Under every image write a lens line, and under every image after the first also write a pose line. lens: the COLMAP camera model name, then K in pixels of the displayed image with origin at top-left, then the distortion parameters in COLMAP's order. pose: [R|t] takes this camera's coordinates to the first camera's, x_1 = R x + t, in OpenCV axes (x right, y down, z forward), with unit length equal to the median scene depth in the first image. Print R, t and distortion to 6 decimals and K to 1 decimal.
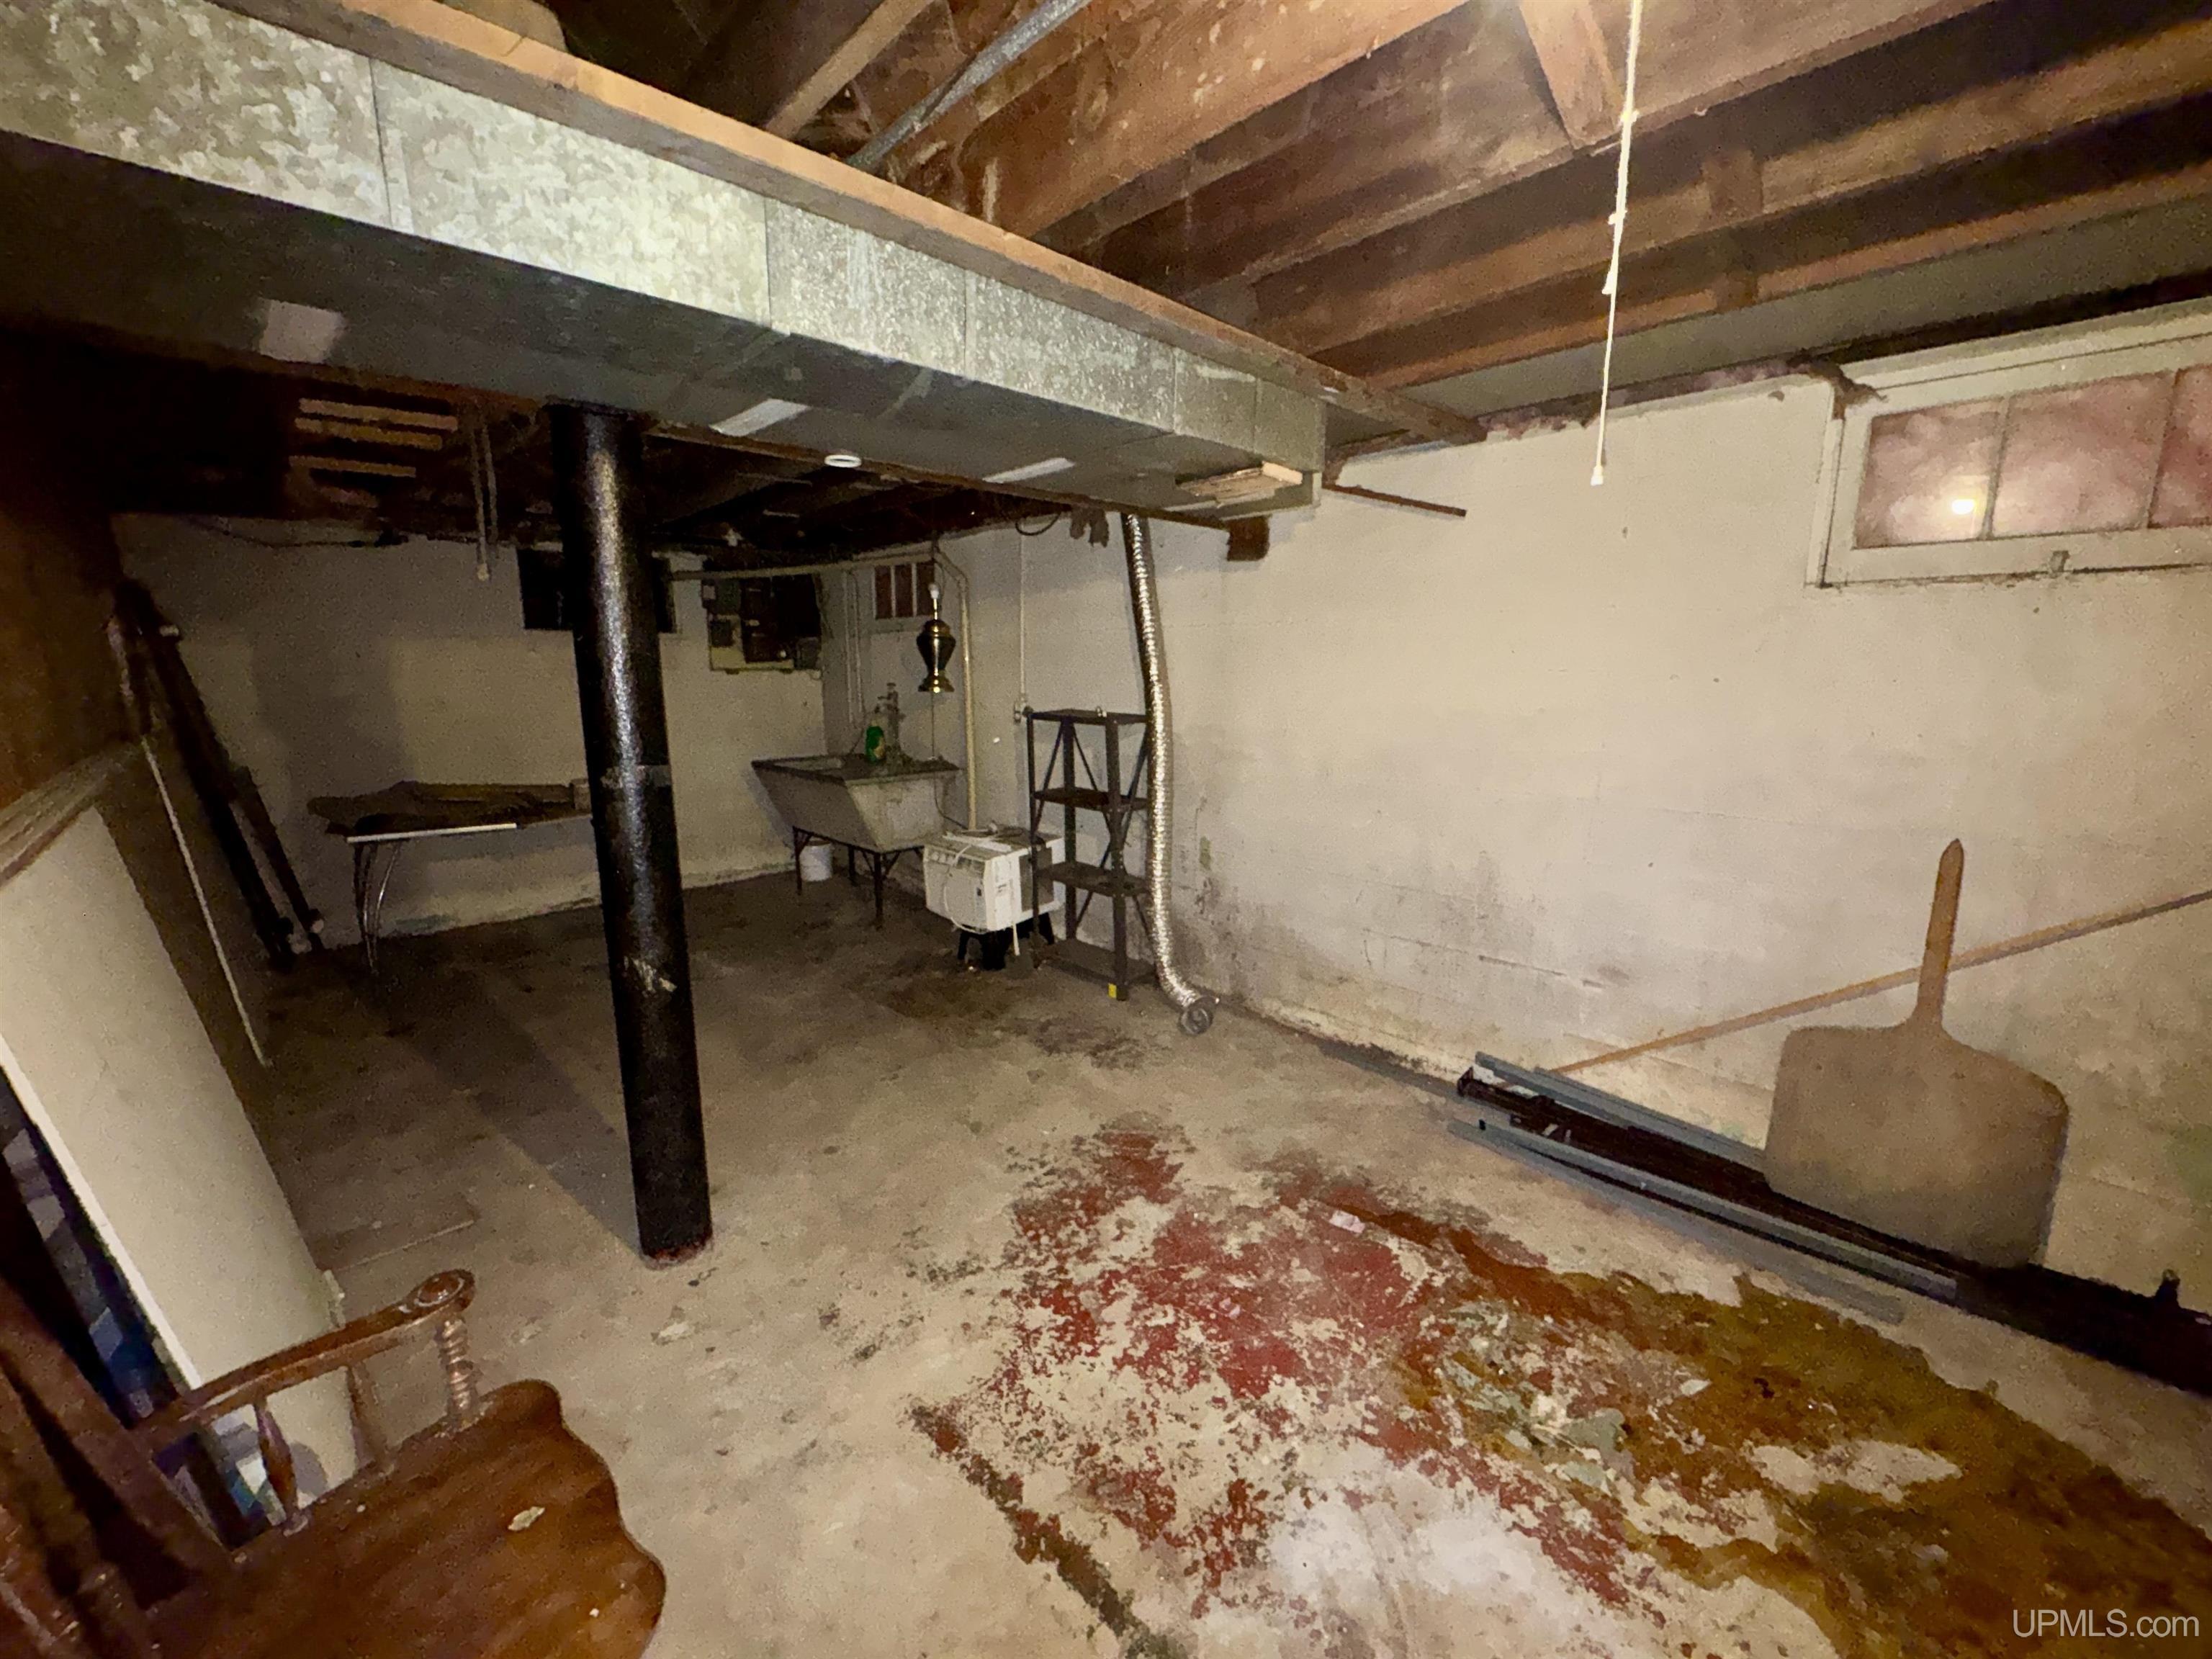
lens RADIAL K [[886.0, 0, 1106.0], [0, 886.0, 829.5], [0, 0, 1]] dist [-0.004440, 0.000446]
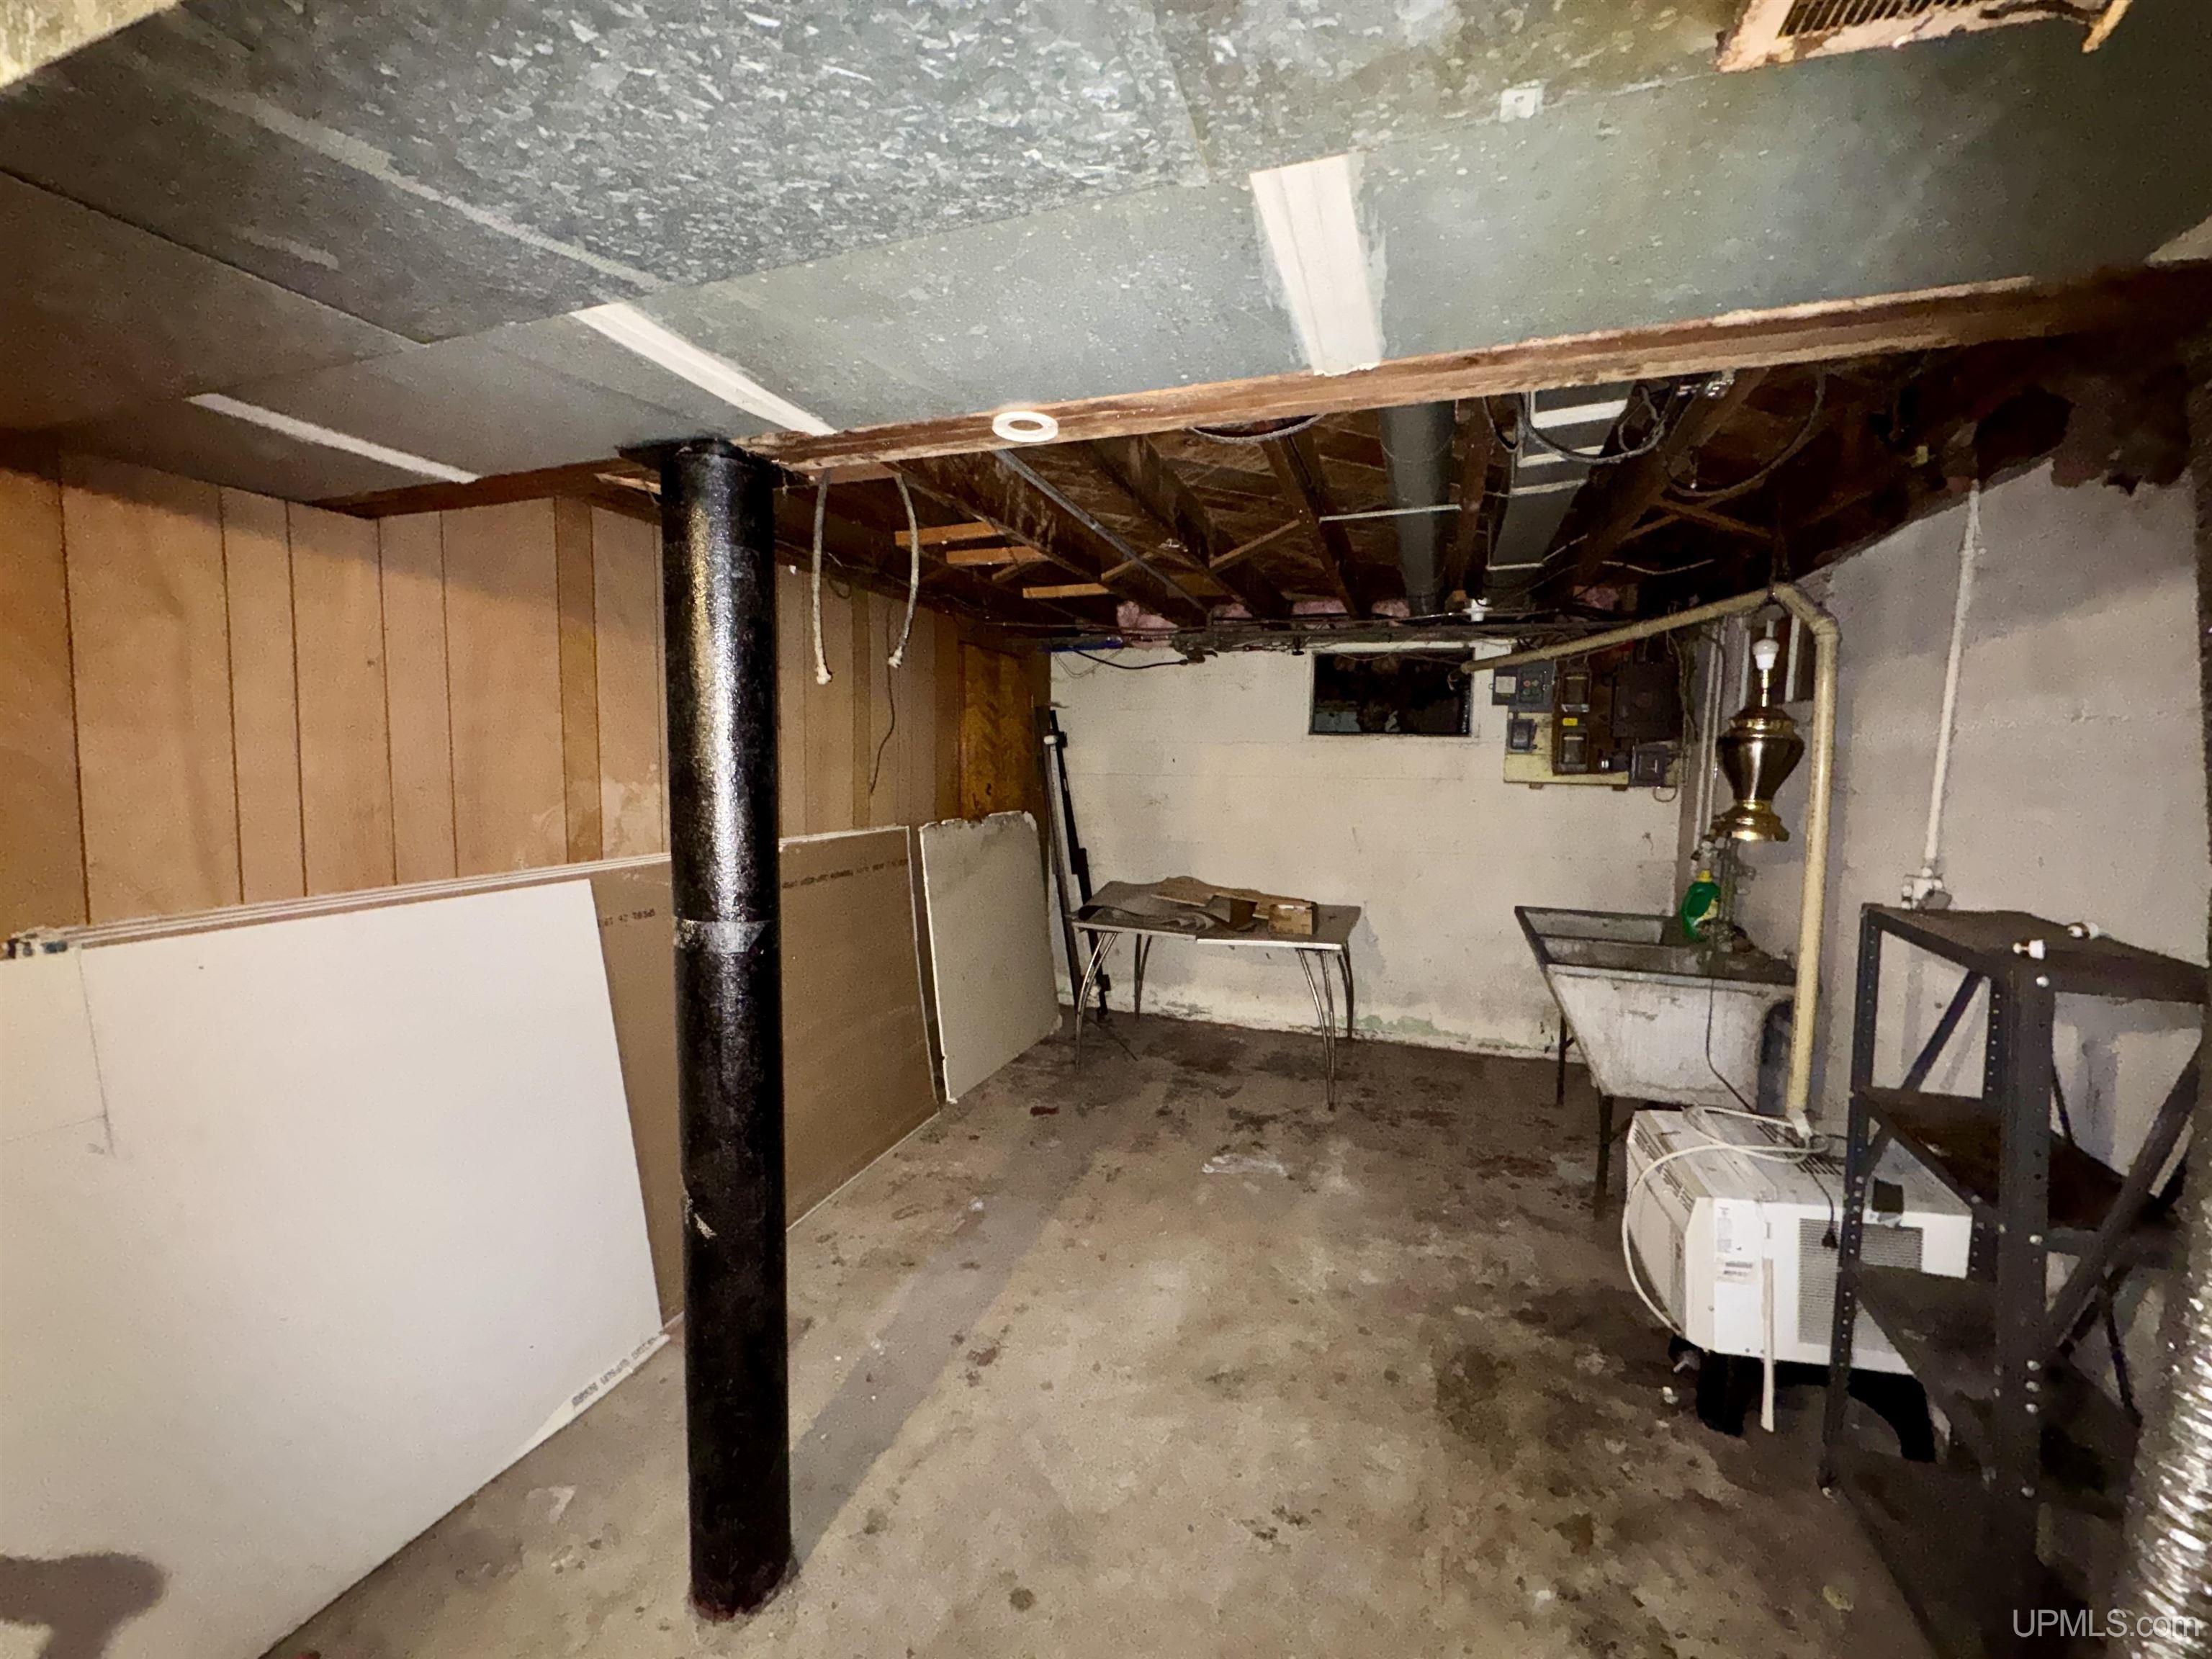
lens RADIAL K [[886.0, 0, 1106.0], [0, 886.0, 829.5], [0, 0, 1]] dist [-0.004440, 0.000446]
pose [[0.447865, 0.079577, -0.890553, 0.123513], [-0.178430, 0.983951, -0.001811, -0.095946], [0.876116, 0.159713, 0.454876, 0.435374]]
